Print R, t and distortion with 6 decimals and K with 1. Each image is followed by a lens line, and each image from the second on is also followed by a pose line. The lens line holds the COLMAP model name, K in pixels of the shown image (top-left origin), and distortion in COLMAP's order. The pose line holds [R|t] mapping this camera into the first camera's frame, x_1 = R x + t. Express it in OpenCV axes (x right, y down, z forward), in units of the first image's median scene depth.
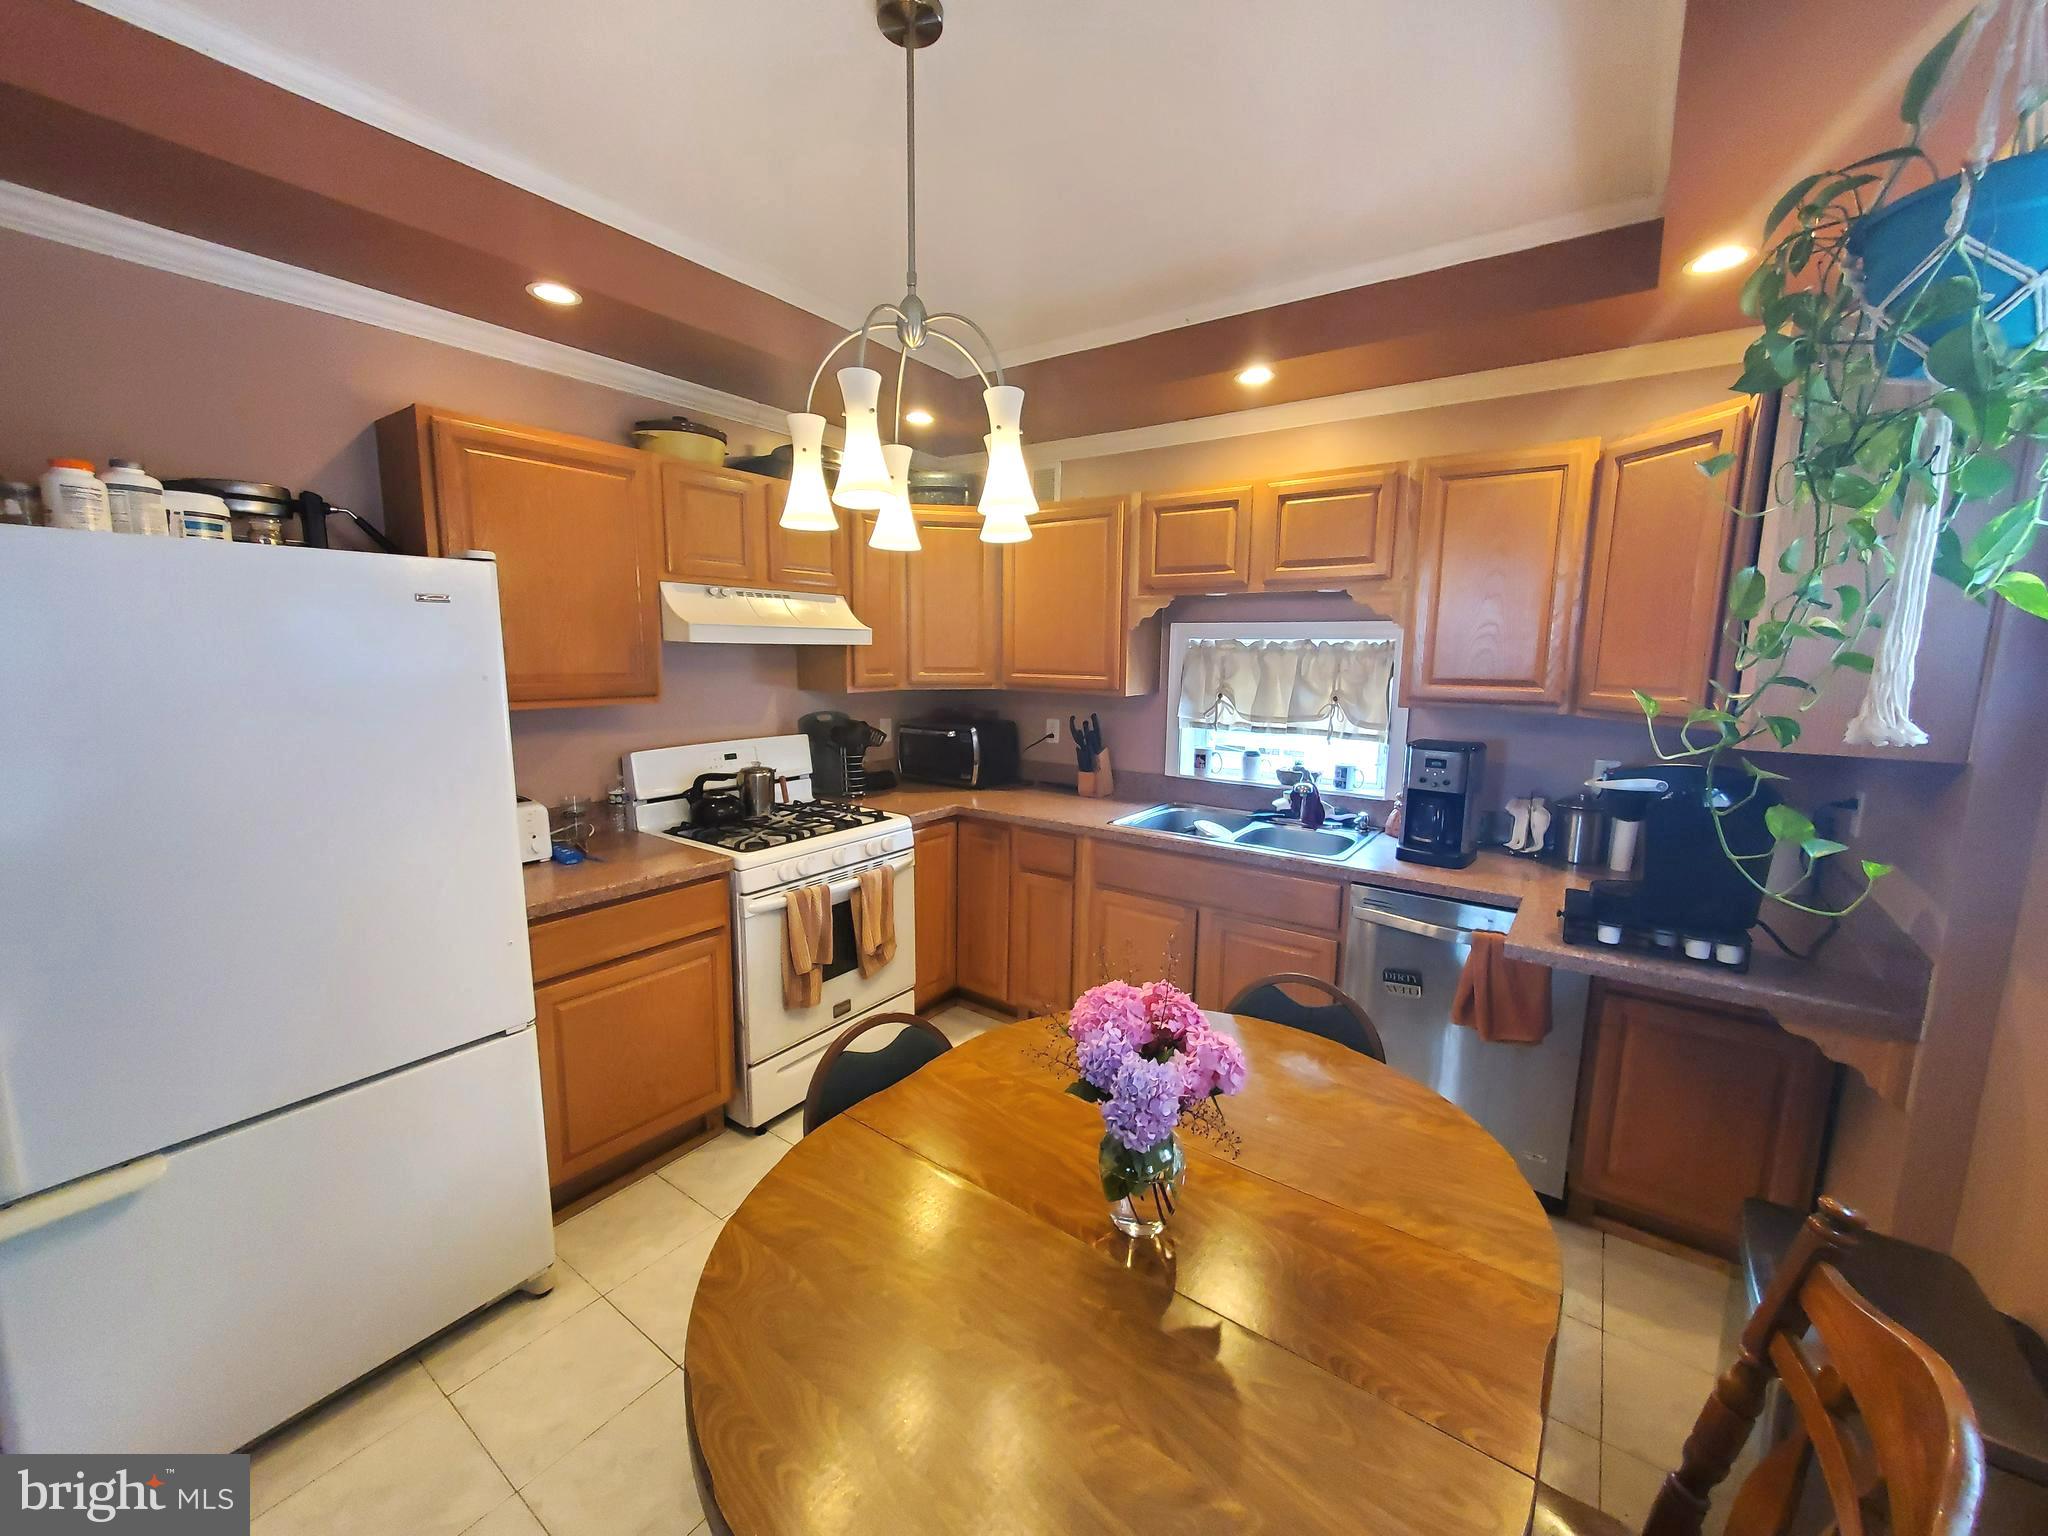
lens RADIAL K [[815.5, 0, 1021.5], [0, 815.5, 773.2], [0, 0, 1]] dist [0.000199, 0.000022]
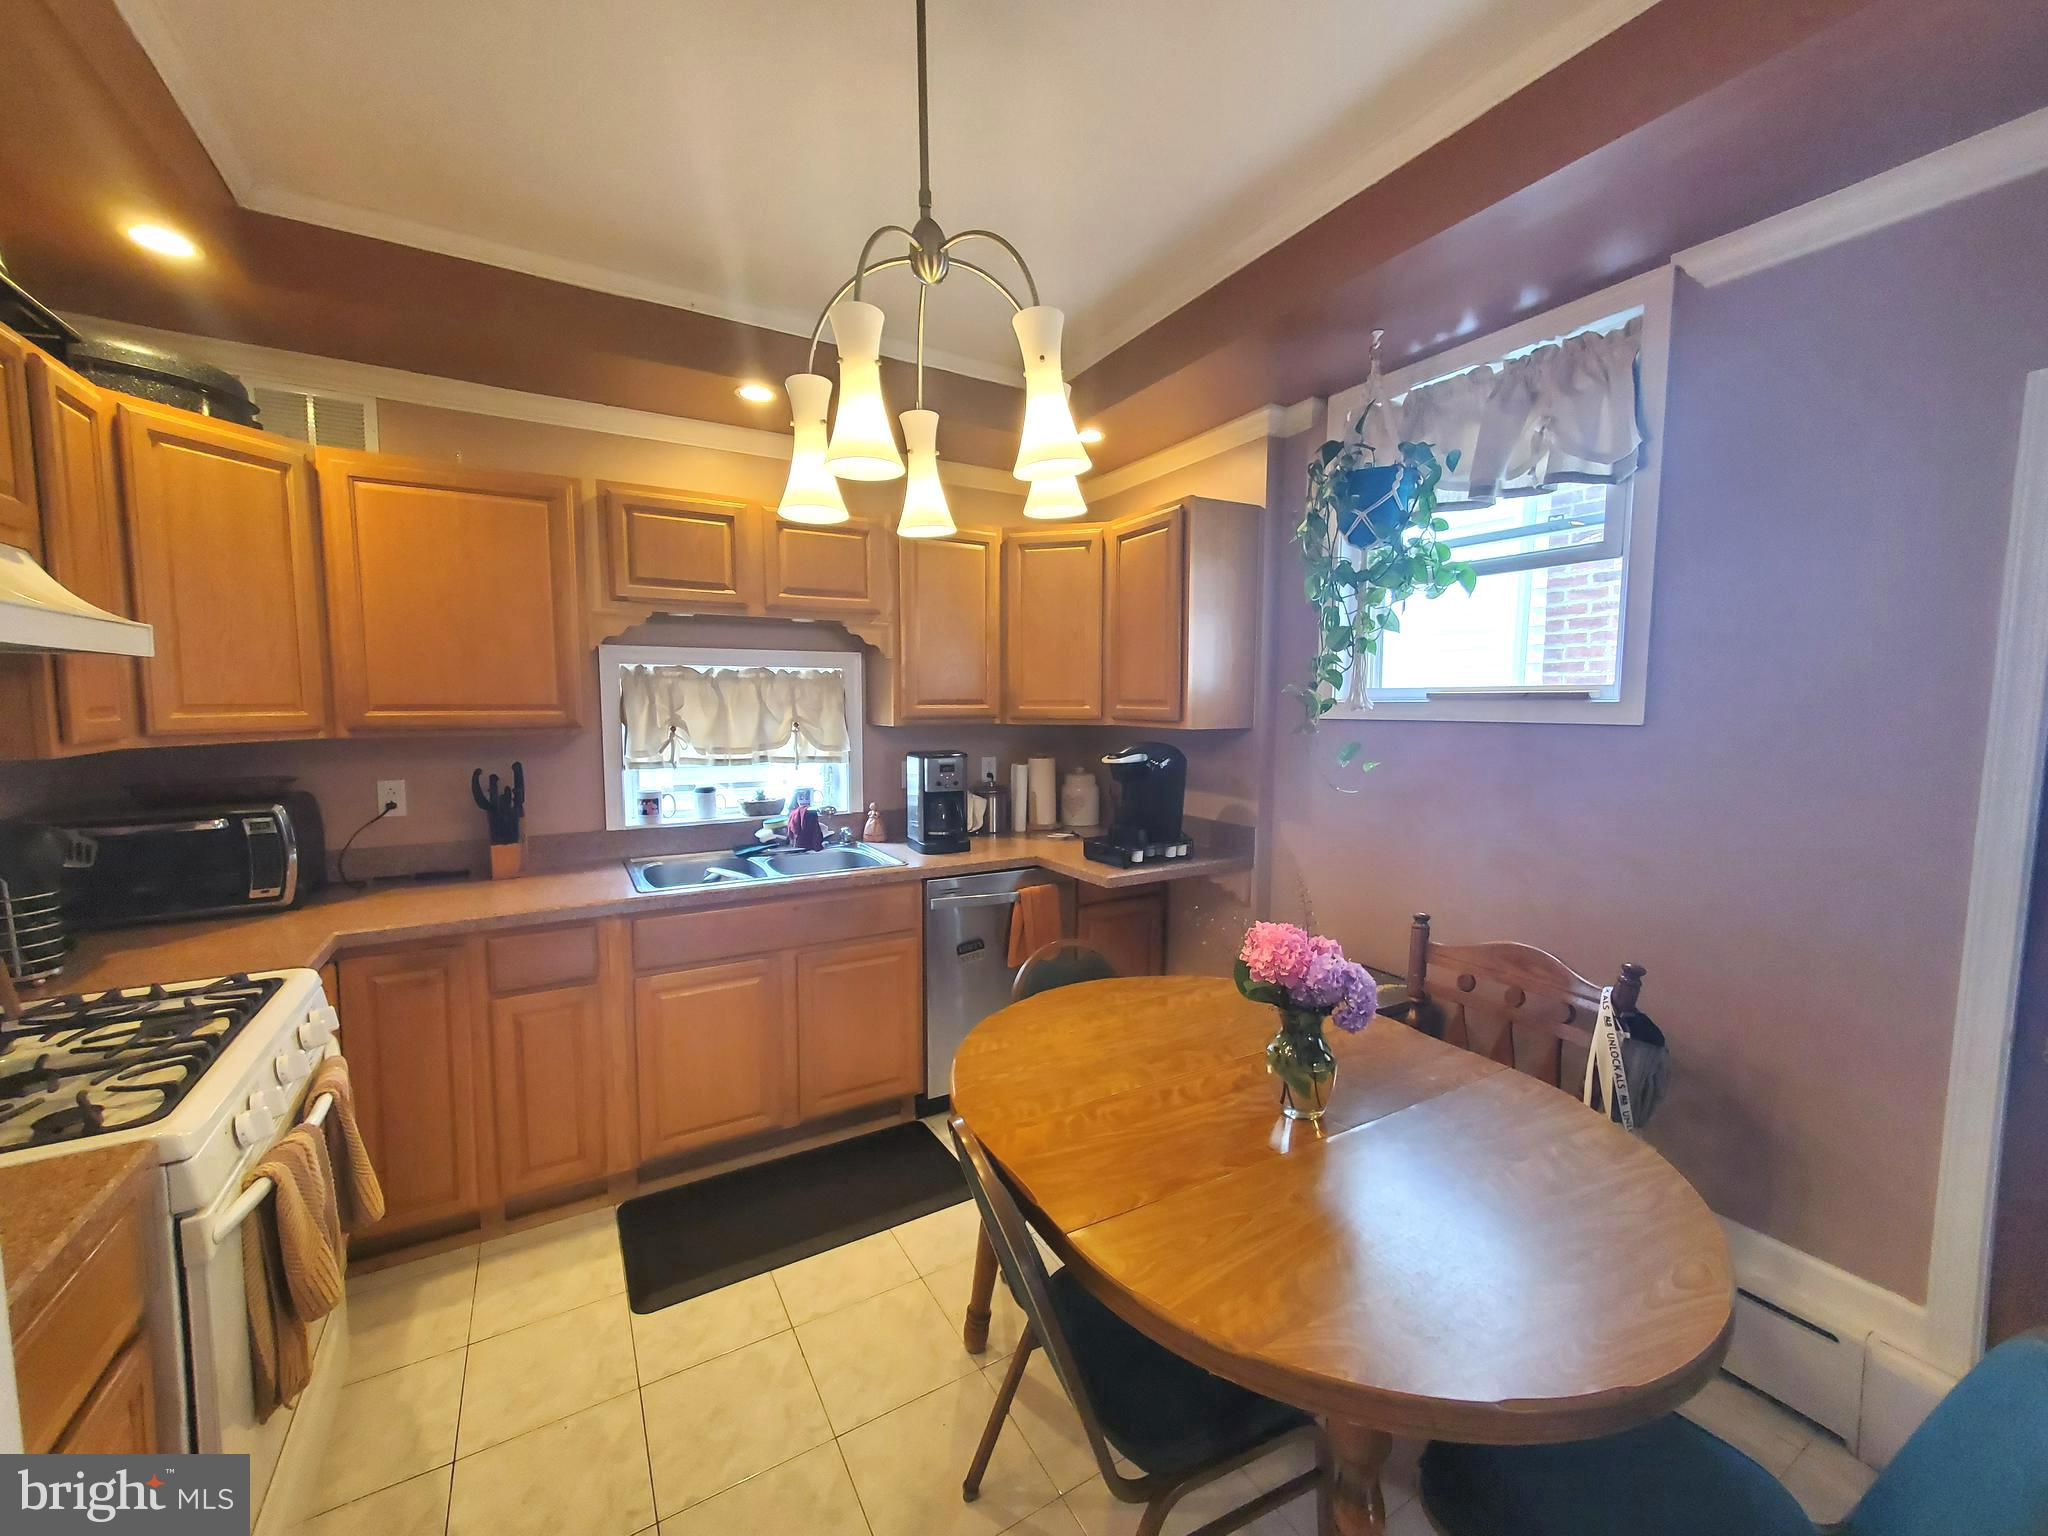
lens RADIAL K [[817.0, 0, 1024.0], [0, 817.0, 768.0], [0, 0, 1]] dist [0.021667, 0.000029]
pose [[0.404951, -0.091082, 0.909790, -0.428958], [0.144989, 0.988833, 0.034460, -0.029537], [-0.902769, 0.117955, 0.413635, 0.302679]]
